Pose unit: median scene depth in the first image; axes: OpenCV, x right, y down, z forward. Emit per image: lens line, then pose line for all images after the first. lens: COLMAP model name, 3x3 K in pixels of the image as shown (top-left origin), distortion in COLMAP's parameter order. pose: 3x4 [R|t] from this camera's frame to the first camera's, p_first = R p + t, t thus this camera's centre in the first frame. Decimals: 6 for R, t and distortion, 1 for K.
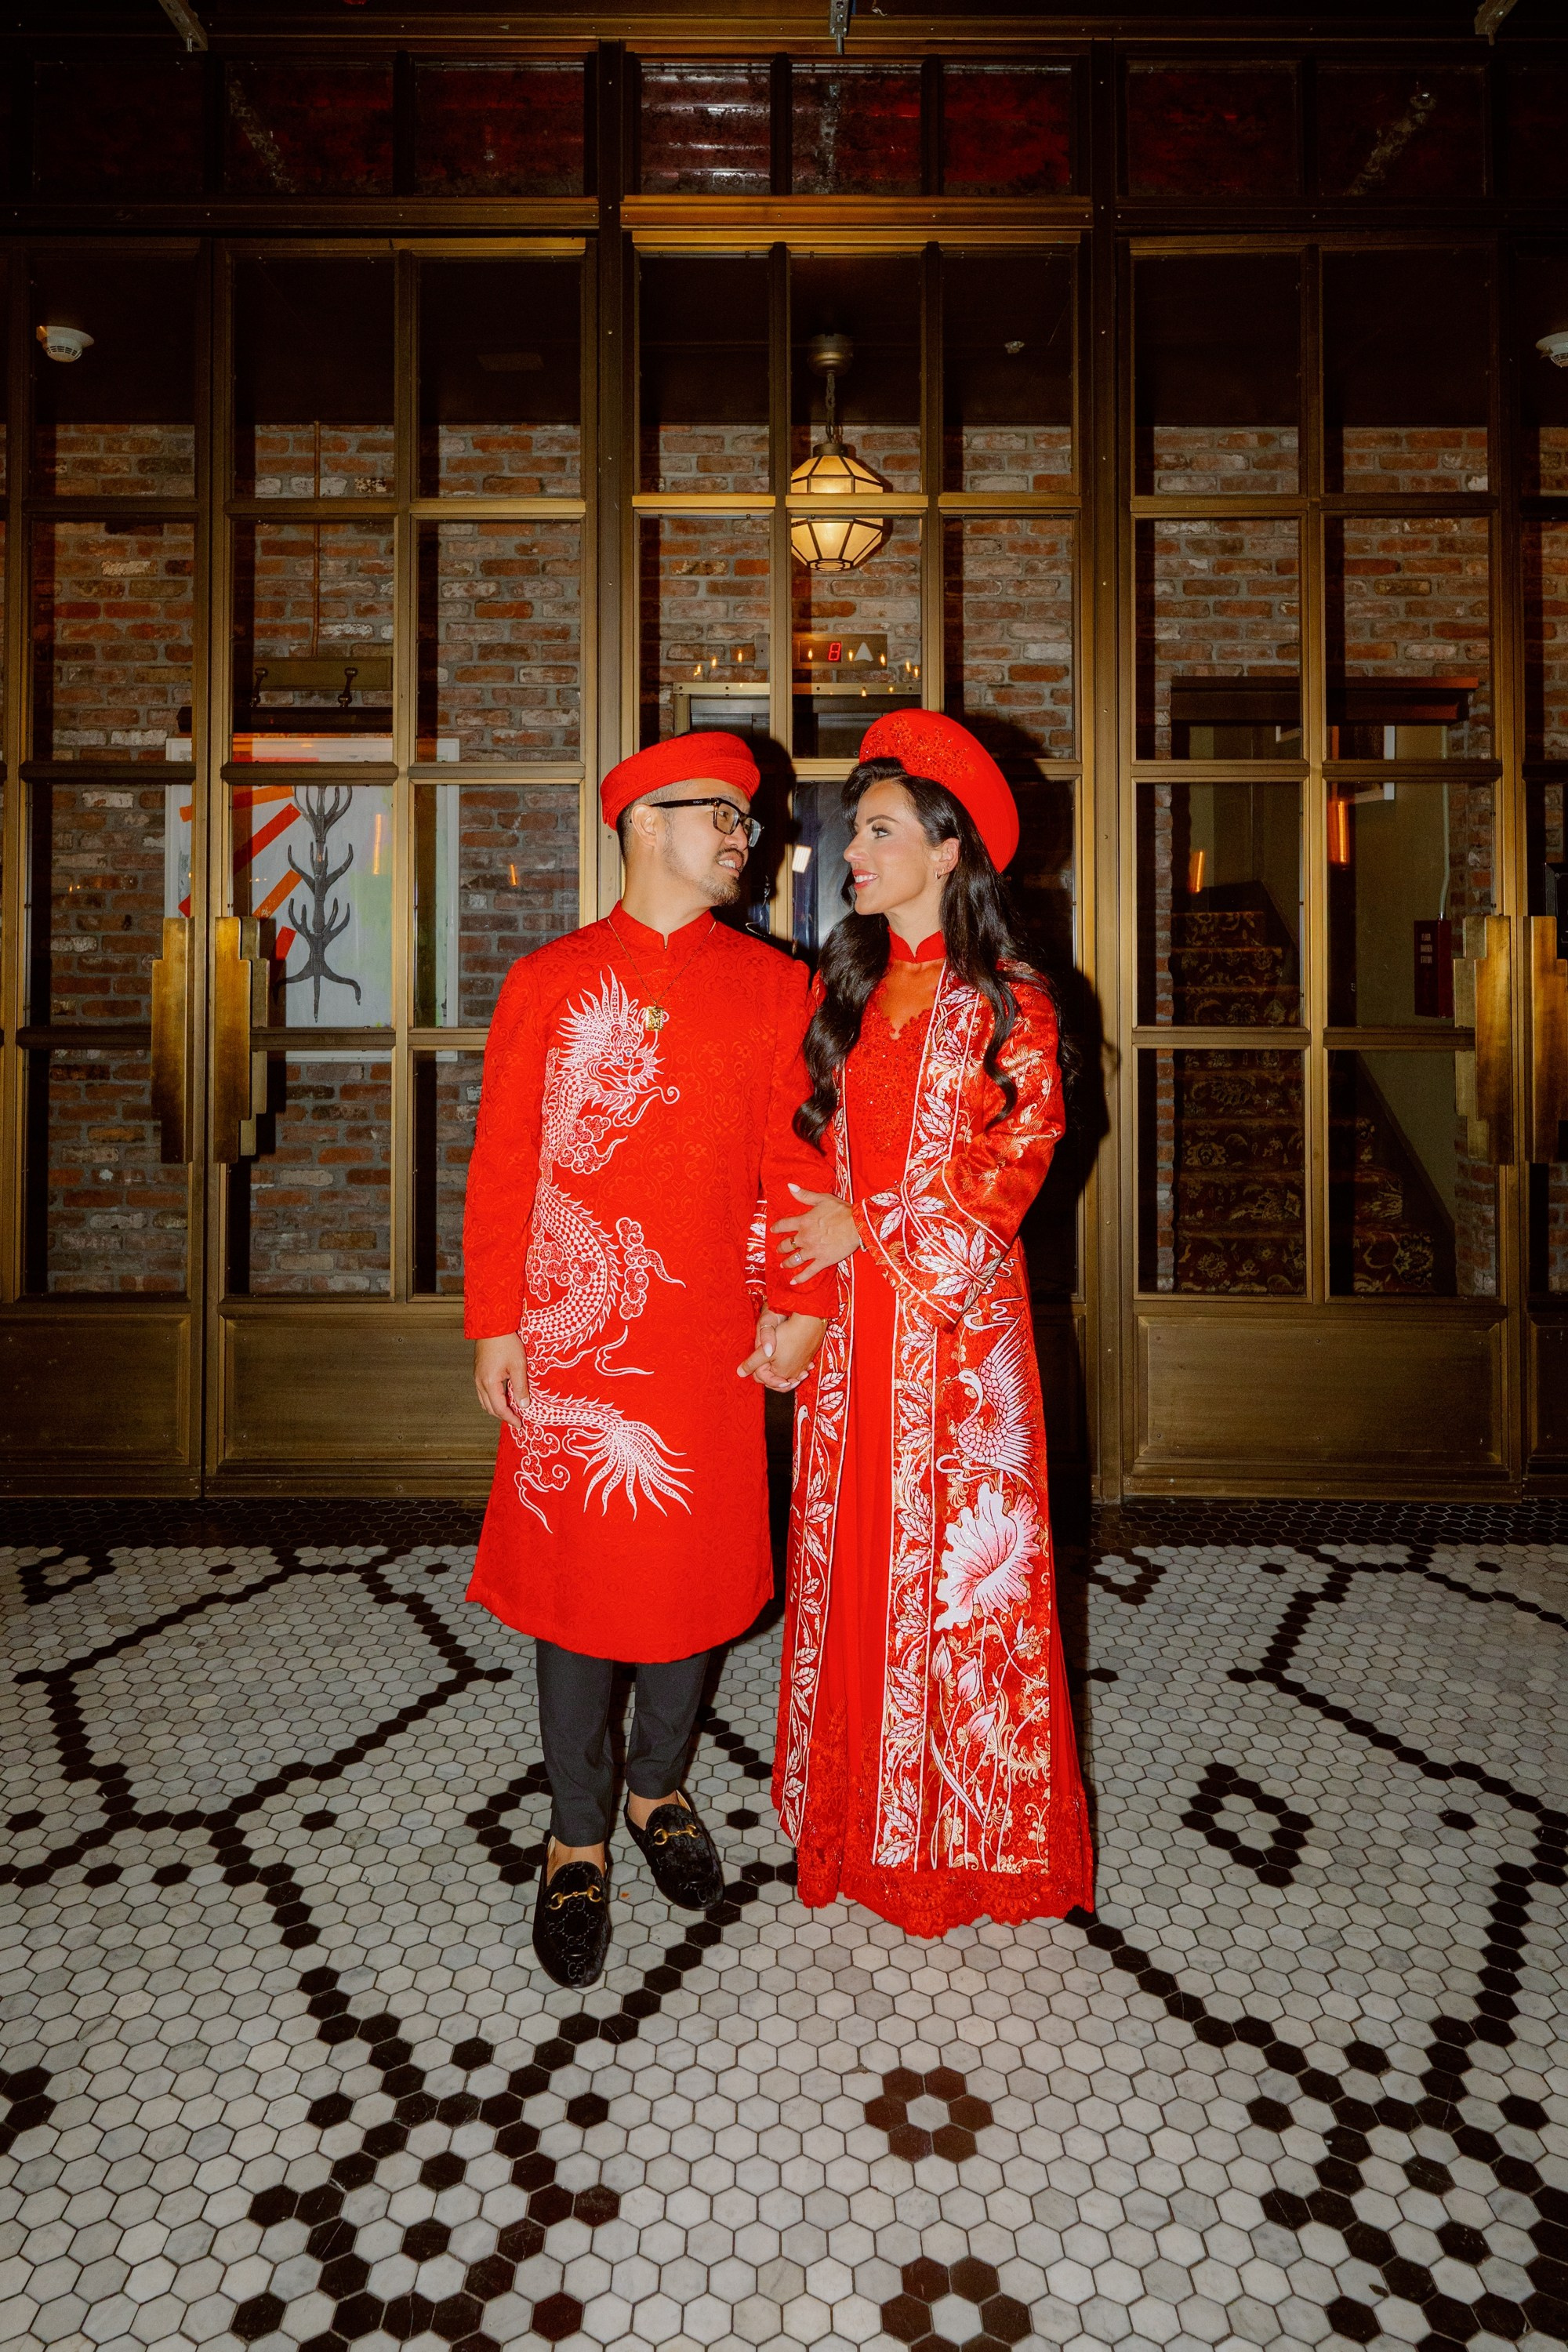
lens RADIAL K [[3932.6, 0, 802.1], [0, 3932.6, 921.6], [0, 0, 1]] dist [0.000603, -0.025872]
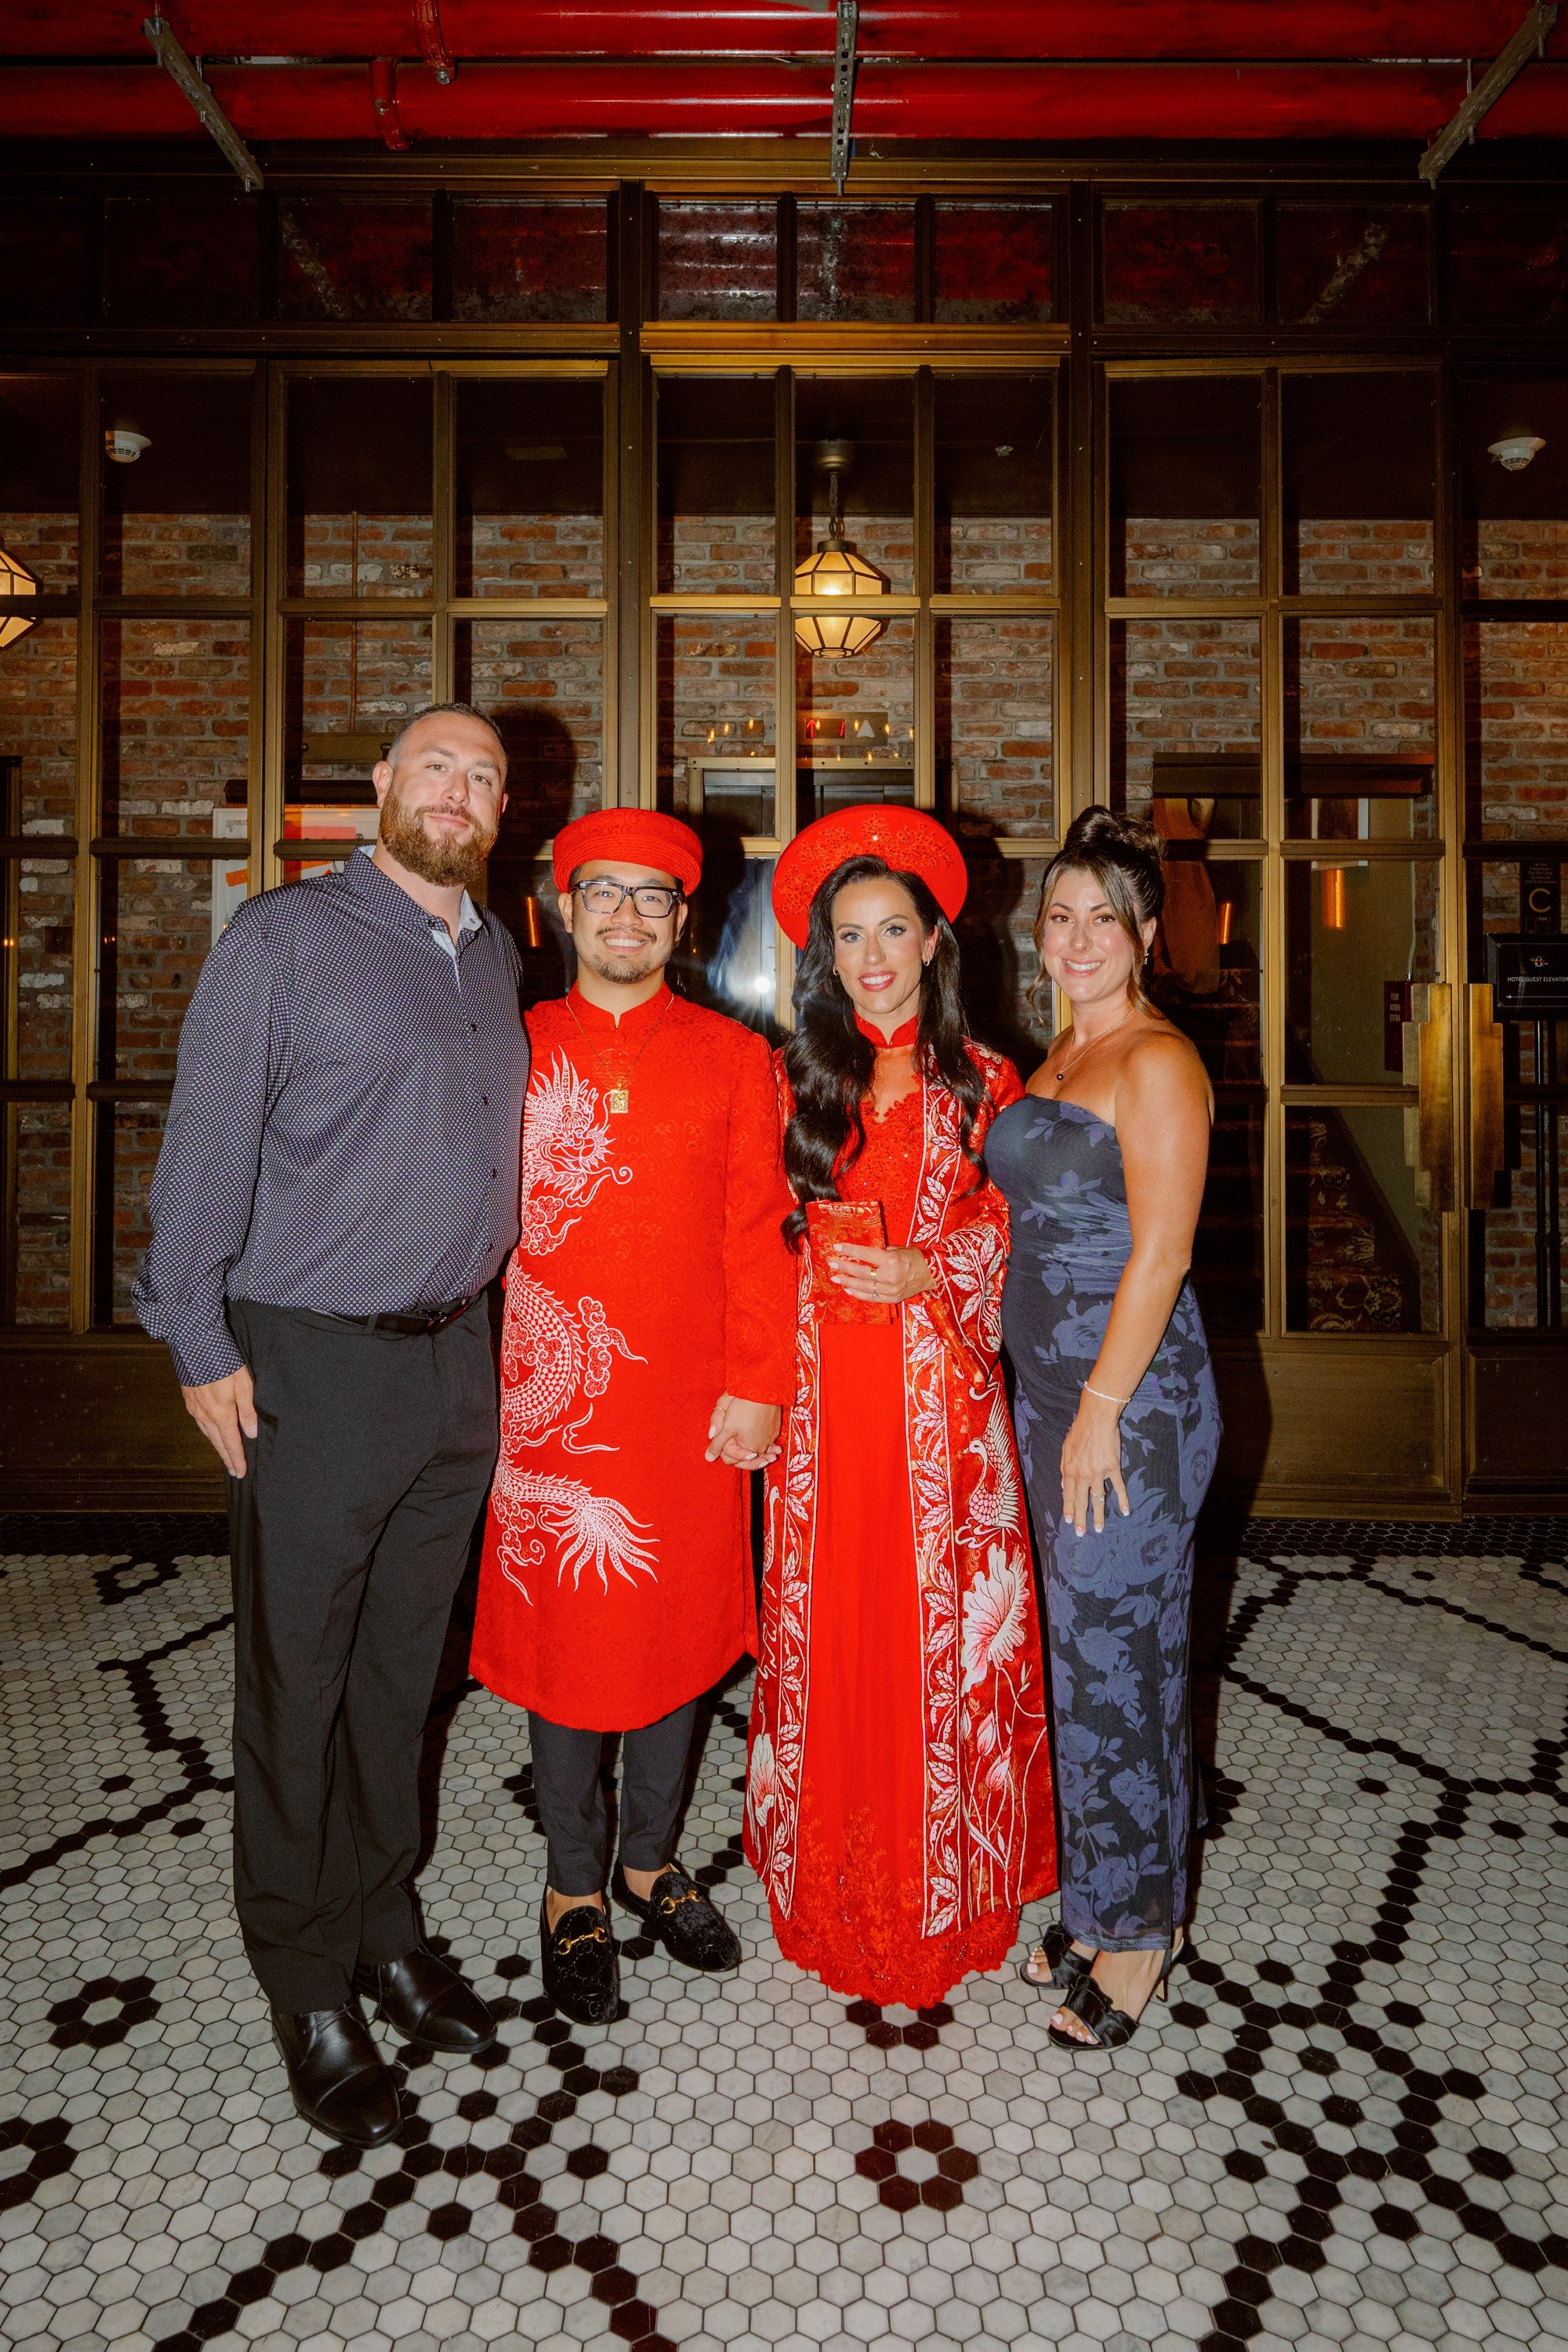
lens RADIAL K [[3987.9, 0, 844.2], [0, 3987.9, 933.1], [0, 0, 1]] dist [-0.012566, 0.009095]
pose [[0.999975, 0.002708, 0.006550, 0.003679], [-0.002660, 0.999970, -0.007242, -0.007047], [-0.006570, 0.007224, 0.999952, -0.109421]]
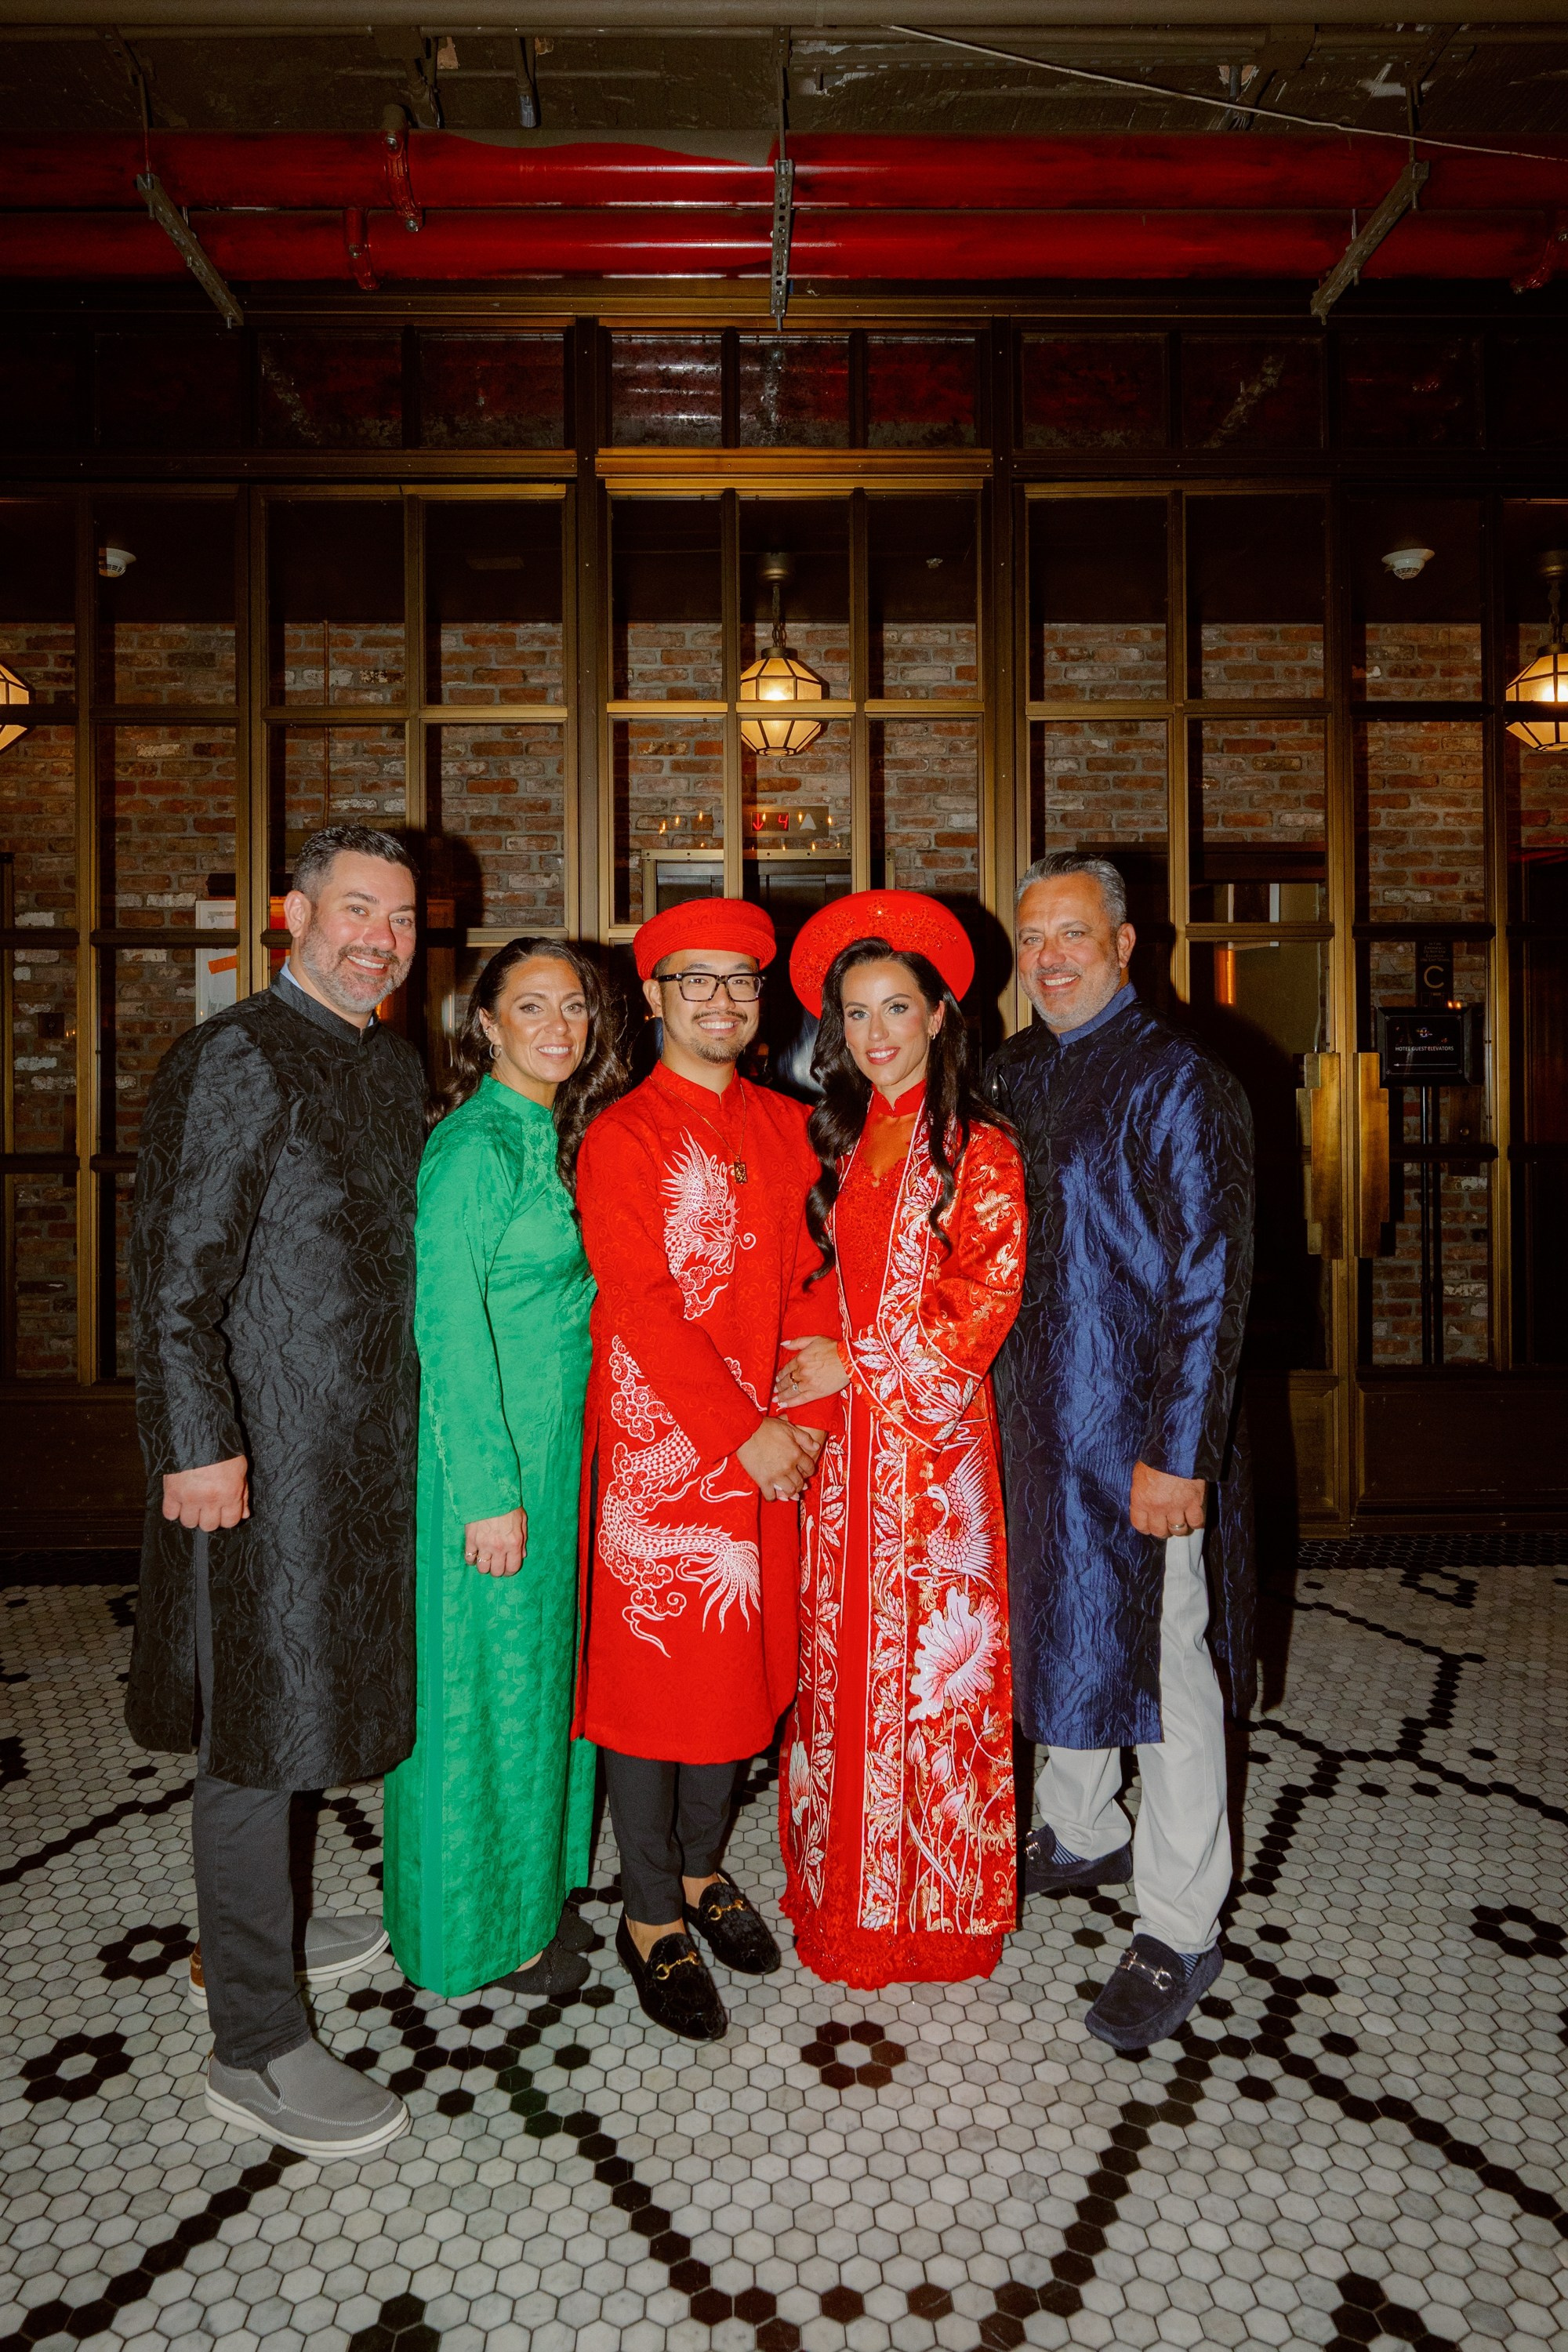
lens RADIAL K [[3945.1, 0, 992.4], [0, 3945.1, 1142.1], [0, 0, 1]] dist [-0.019780, 0.071029]
pose [[0.998417, -0.007249, 0.055780, 0.005843], [0.005879, 0.999678, 0.024694, -0.004650], [-0.055941, -0.024327, 0.998138, -0.200497]]
